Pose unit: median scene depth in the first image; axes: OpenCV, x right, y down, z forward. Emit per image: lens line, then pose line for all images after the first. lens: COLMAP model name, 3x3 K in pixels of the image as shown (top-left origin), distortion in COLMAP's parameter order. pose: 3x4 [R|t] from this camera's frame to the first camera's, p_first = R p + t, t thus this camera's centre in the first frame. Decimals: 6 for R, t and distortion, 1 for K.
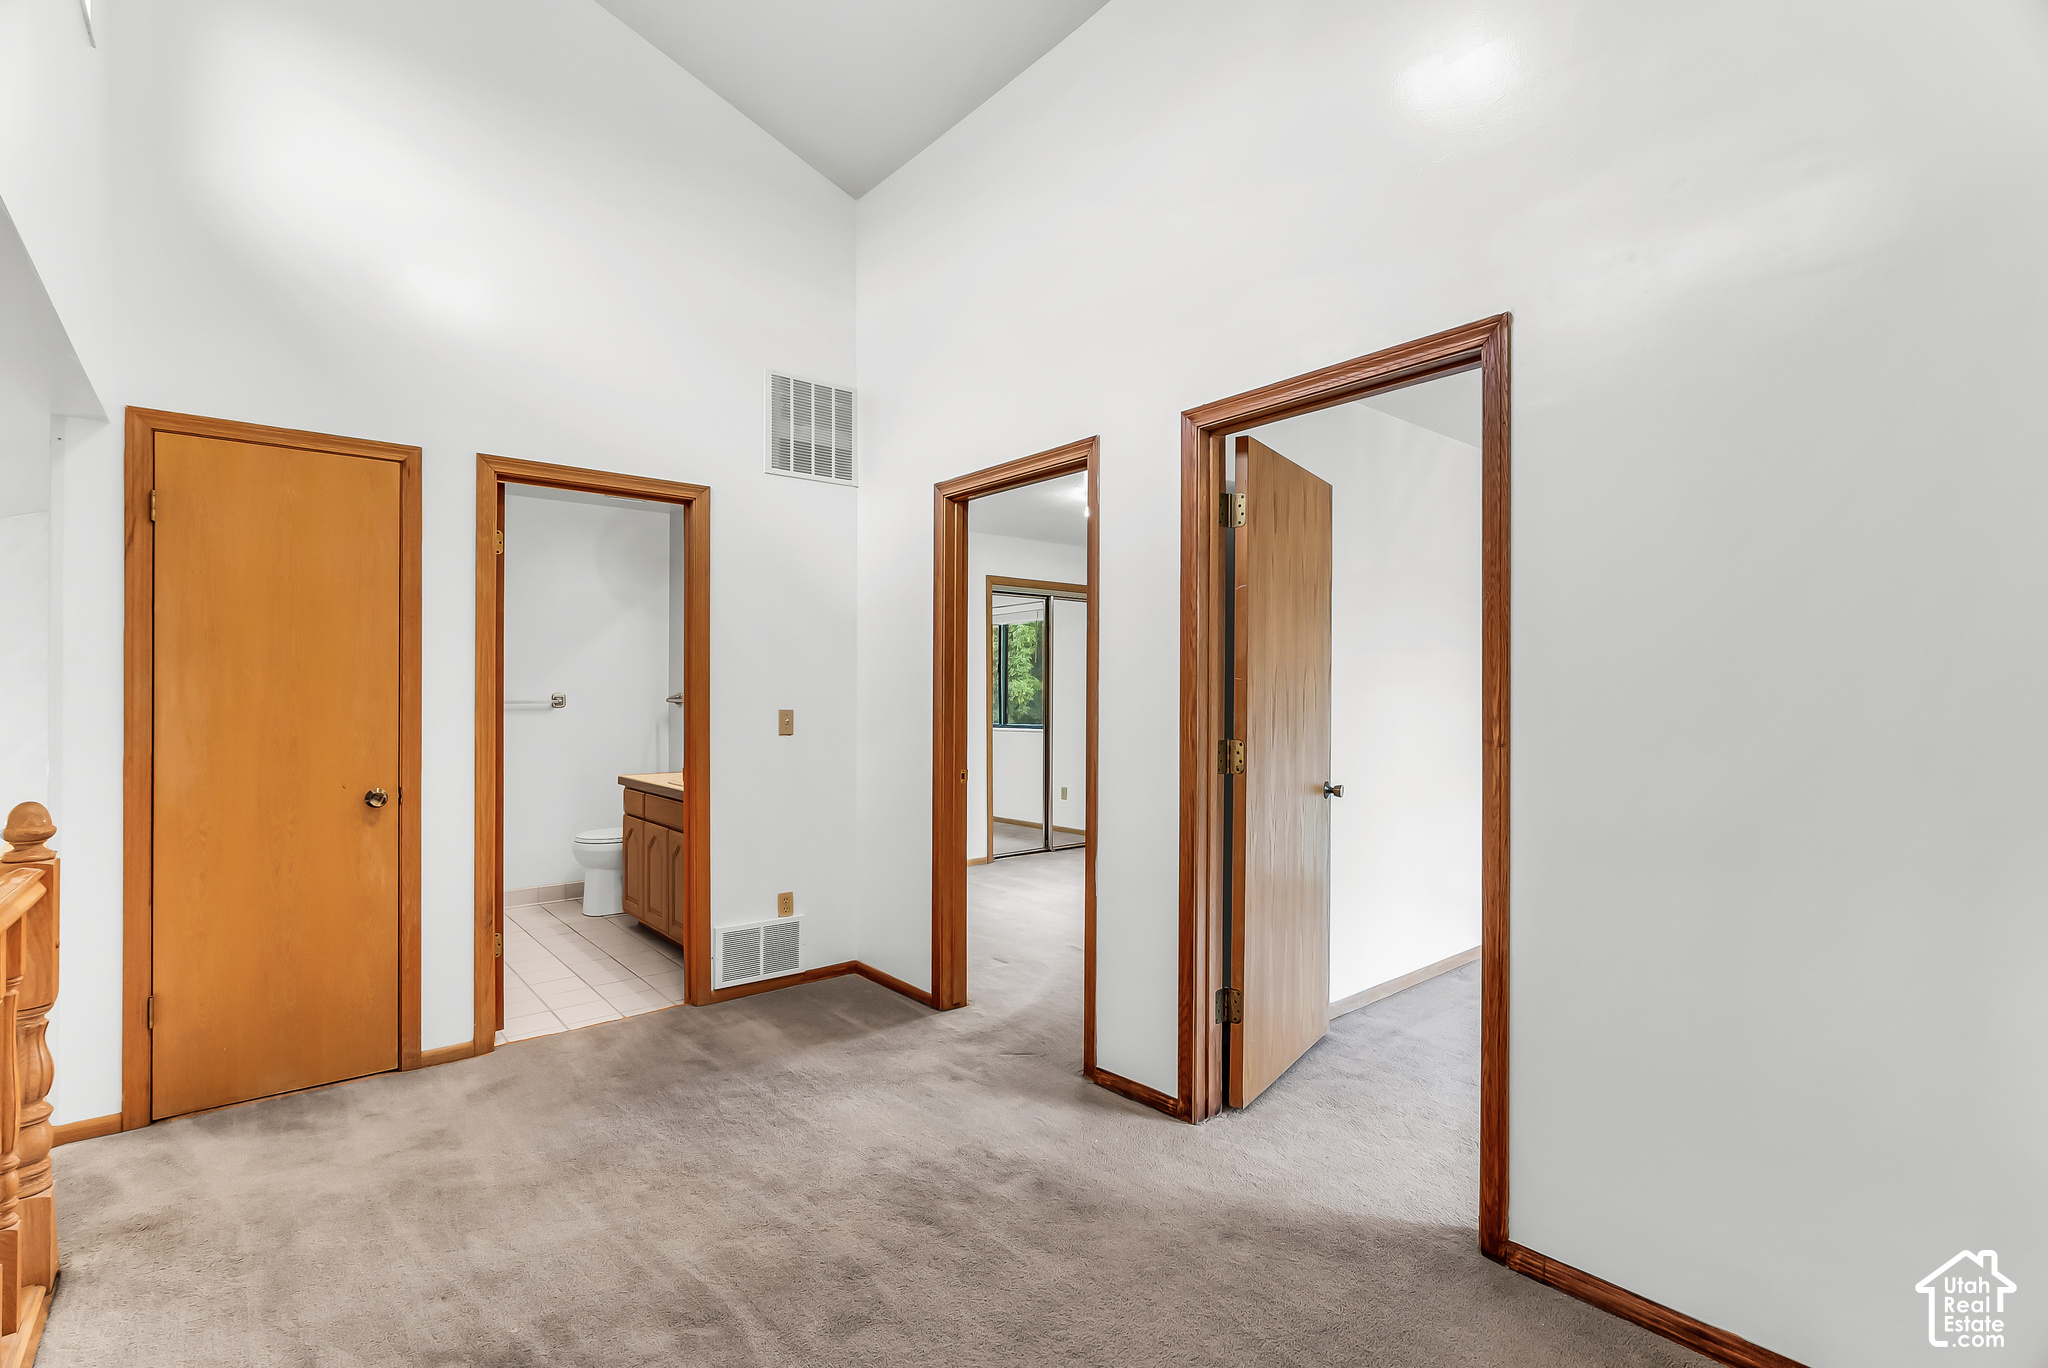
lens RADIAL K [[933.2, 0, 1023.8], [0, 933.2, 690.9], [0, 0, 1]] dist [-0.001501, 0.000530]
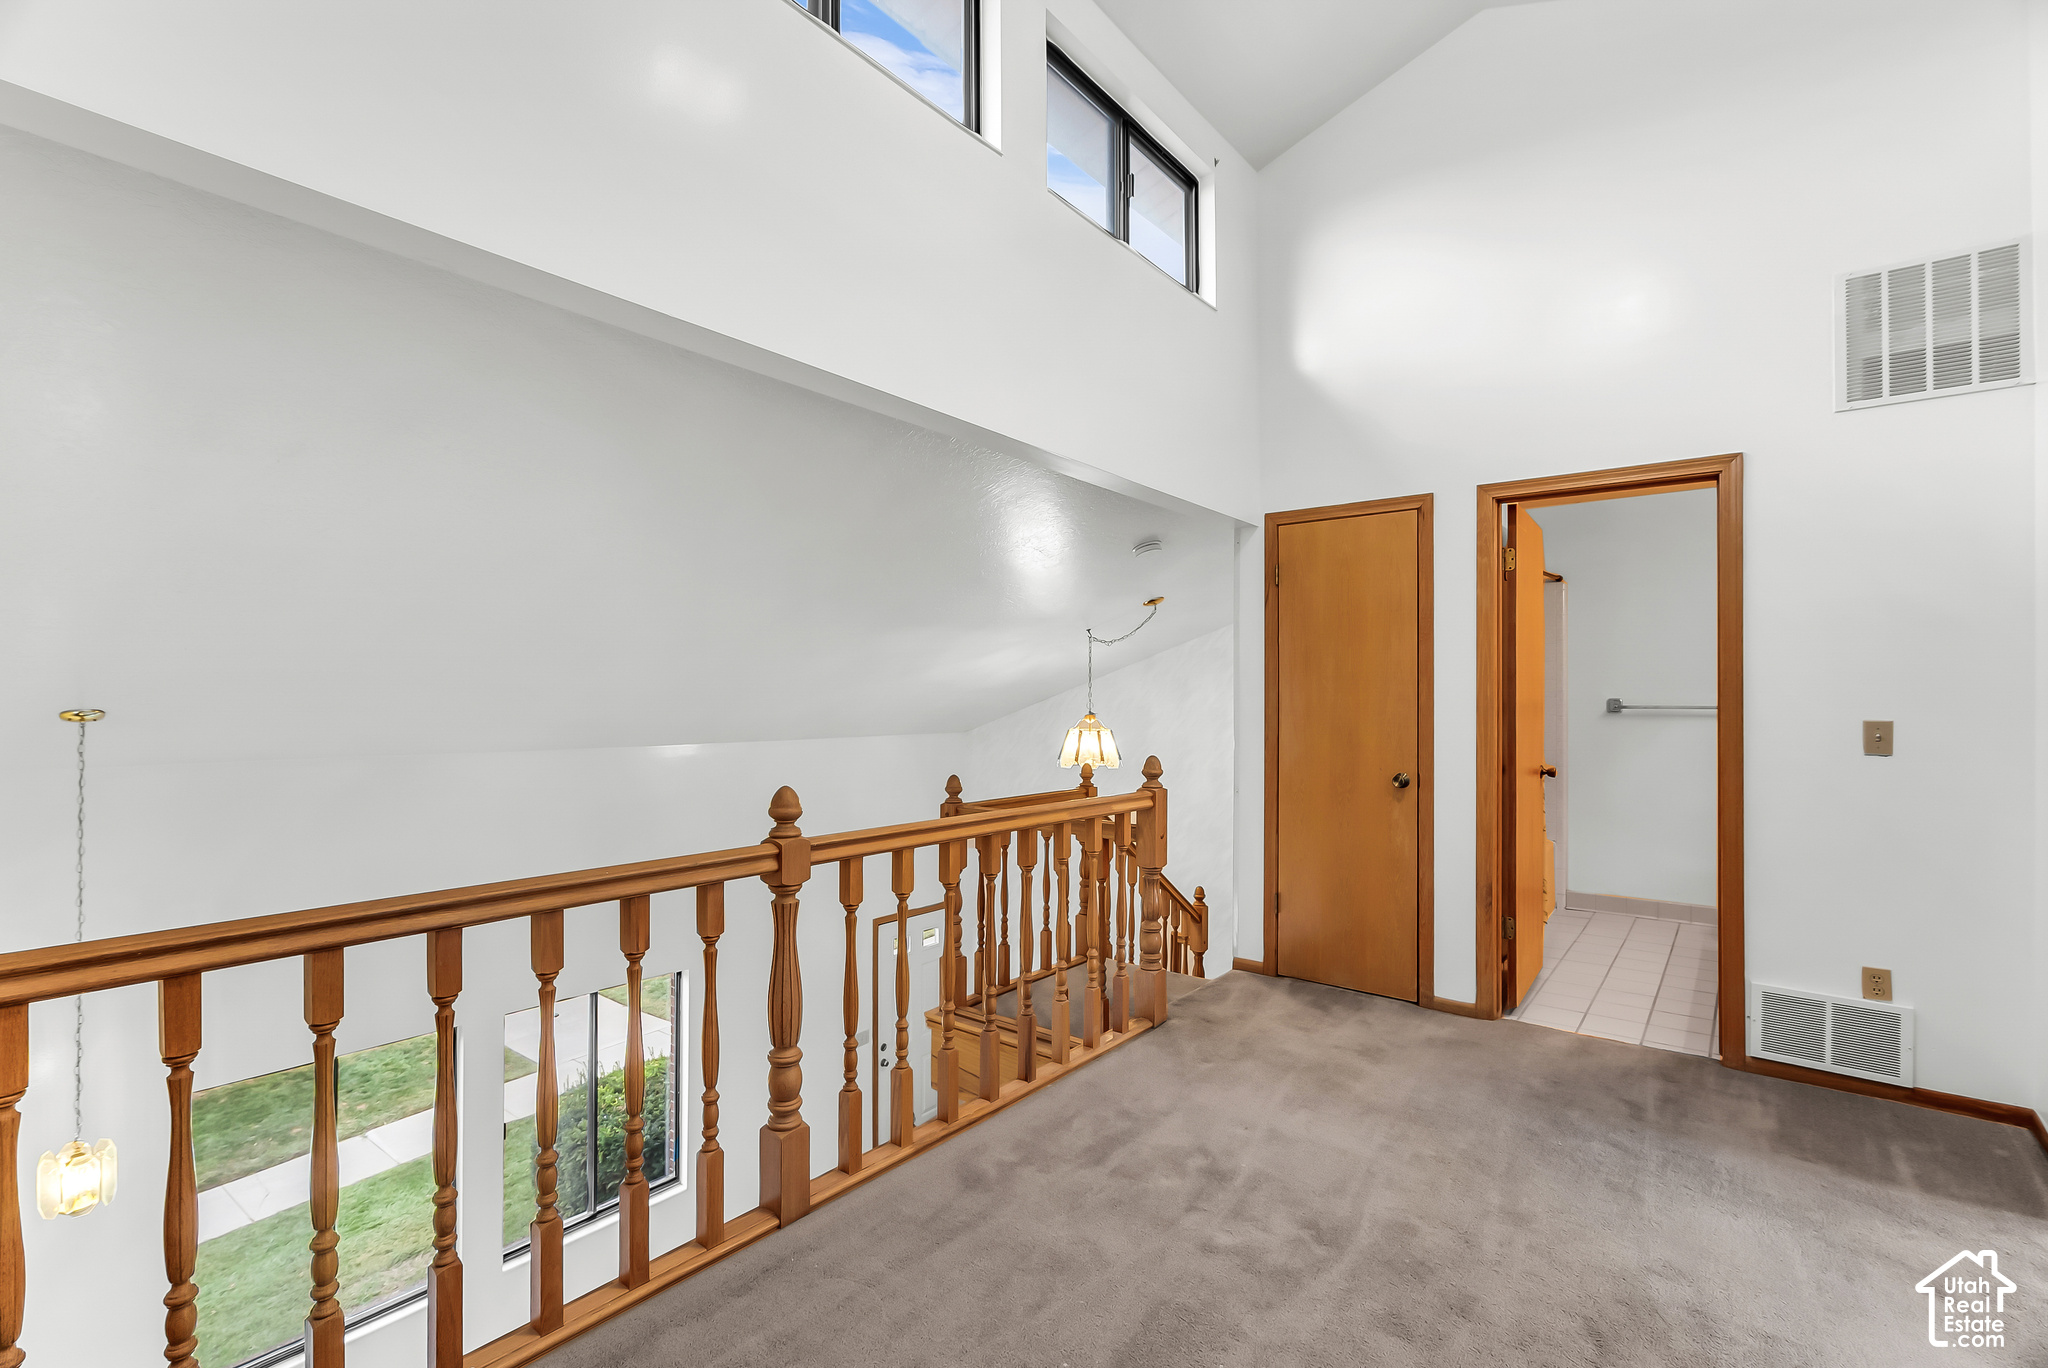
lens RADIAL K [[933.9, 0, 1024.0], [0, 933.9, 684.0], [0, 0, 1]] dist [0.000482, 0.000683]
pose [[0.204987, -0.011545, -0.978697, 0.429300], [-0.001925, 0.999924, -0.012198, 0.001650], [0.978763, 0.004384, 0.204949, 0.239268]]
